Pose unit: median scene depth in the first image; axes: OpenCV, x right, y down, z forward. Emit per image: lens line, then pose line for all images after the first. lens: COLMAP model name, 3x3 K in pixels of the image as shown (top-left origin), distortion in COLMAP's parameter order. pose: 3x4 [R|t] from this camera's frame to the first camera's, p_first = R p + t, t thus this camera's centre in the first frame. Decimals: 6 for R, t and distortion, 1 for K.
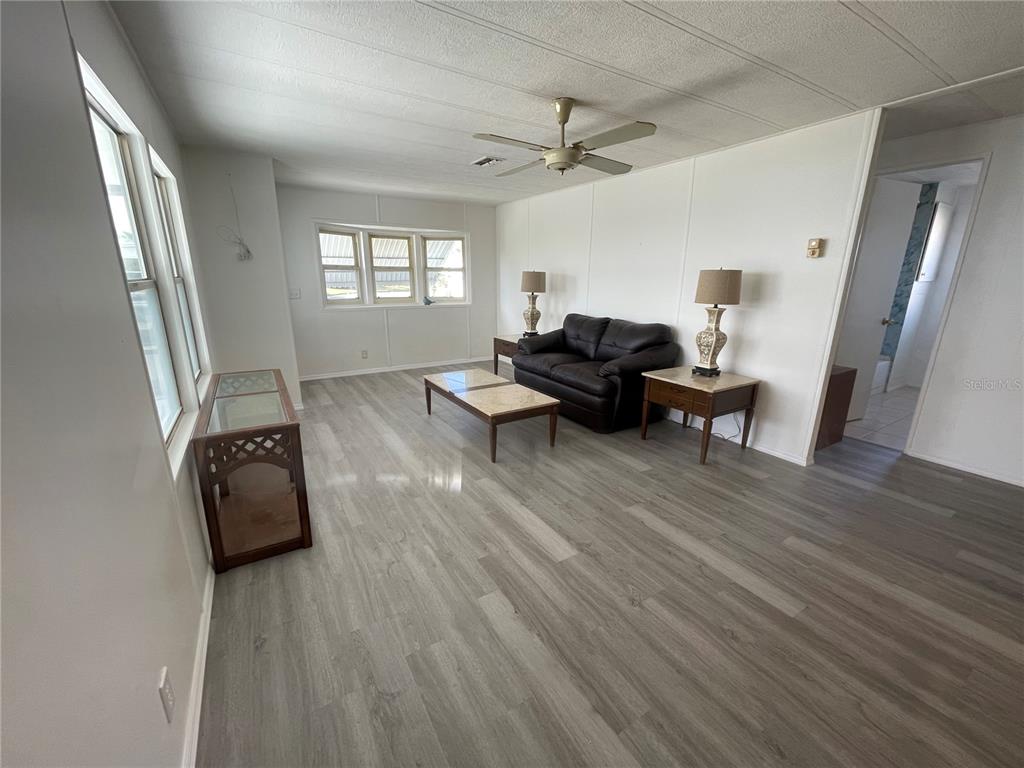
lens RADIAL K [[412.6, 0, 511.0], [0, 412.6, 383.9], [0, 0, 1]] dist [0.000744, 0.000042]
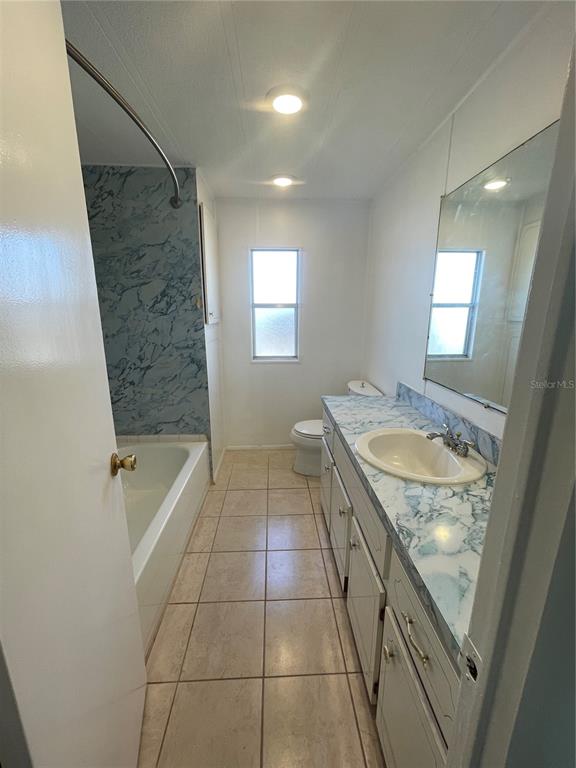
lens RADIAL K [[309.4, 0, 288.4], [0, 309.4, 385.3], [0, 0, 1]] dist [0.000744, 0.000042]
pose [[0.489192, -0.199644, 0.849019, 0.573633], [0.228541, 0.968777, 0.096123, -0.162869], [-0.841701, 0.147013, 0.519545, 0.613083]]
